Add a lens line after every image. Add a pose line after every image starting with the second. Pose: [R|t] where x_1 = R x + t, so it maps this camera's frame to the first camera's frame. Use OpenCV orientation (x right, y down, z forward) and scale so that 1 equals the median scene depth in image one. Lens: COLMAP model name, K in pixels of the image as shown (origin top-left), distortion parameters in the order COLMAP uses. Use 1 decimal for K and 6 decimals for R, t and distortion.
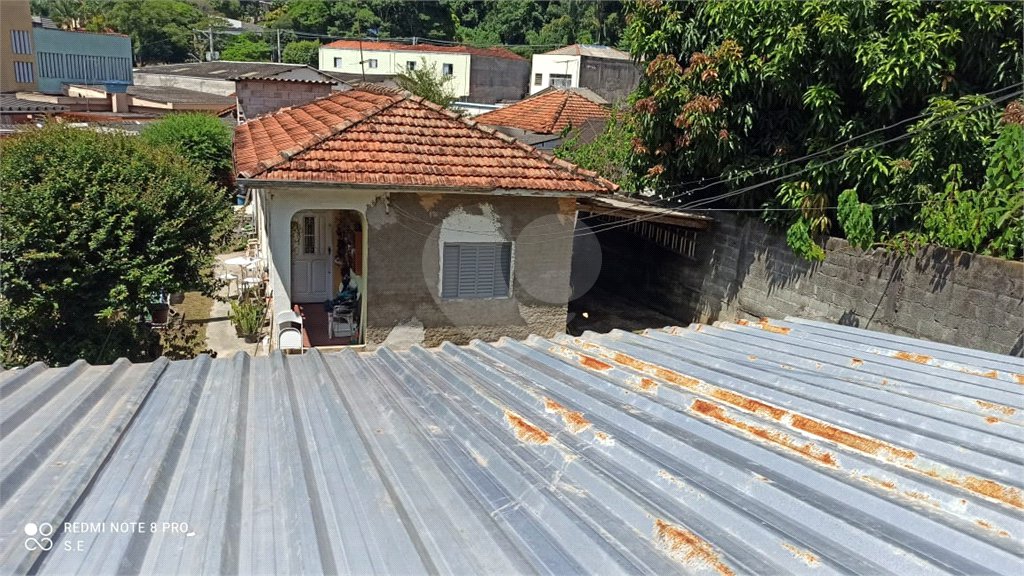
lens RADIAL K [[739.9, 0, 512.0], [0, 739.9, 288.0], [0, 0, 1]] dist [0.050540, -0.064058]
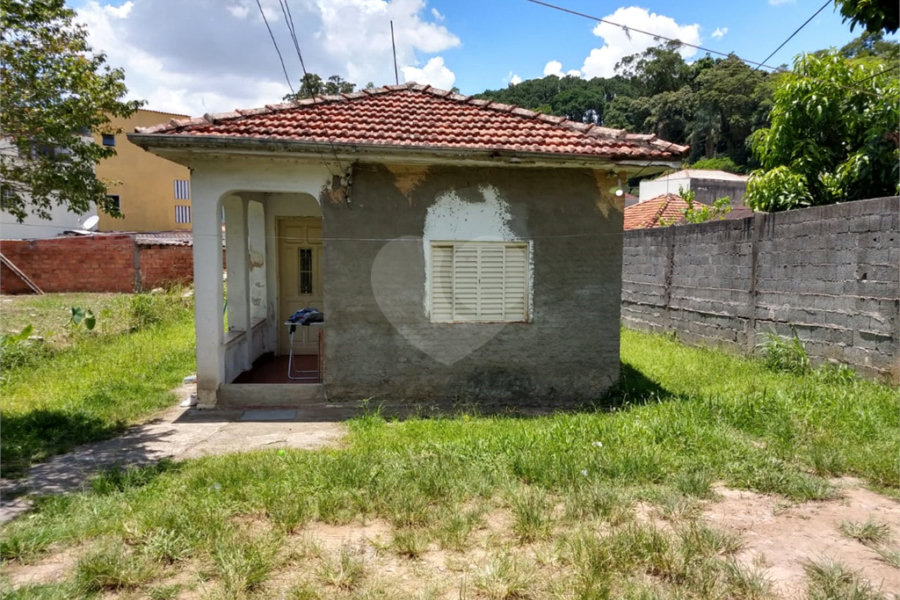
lens RADIAL K [[677.1, 0, 448.0], [0, 677.1, 311.7], [0, 0, 1]] dist [0.151888, -0.002813]
pose [[0.964973, -0.024540, -0.261201, 0.097687], [-0.019313, 0.986270, -0.164008, 0.116873], [0.261639, 0.163308, 0.951249, 0.387694]]
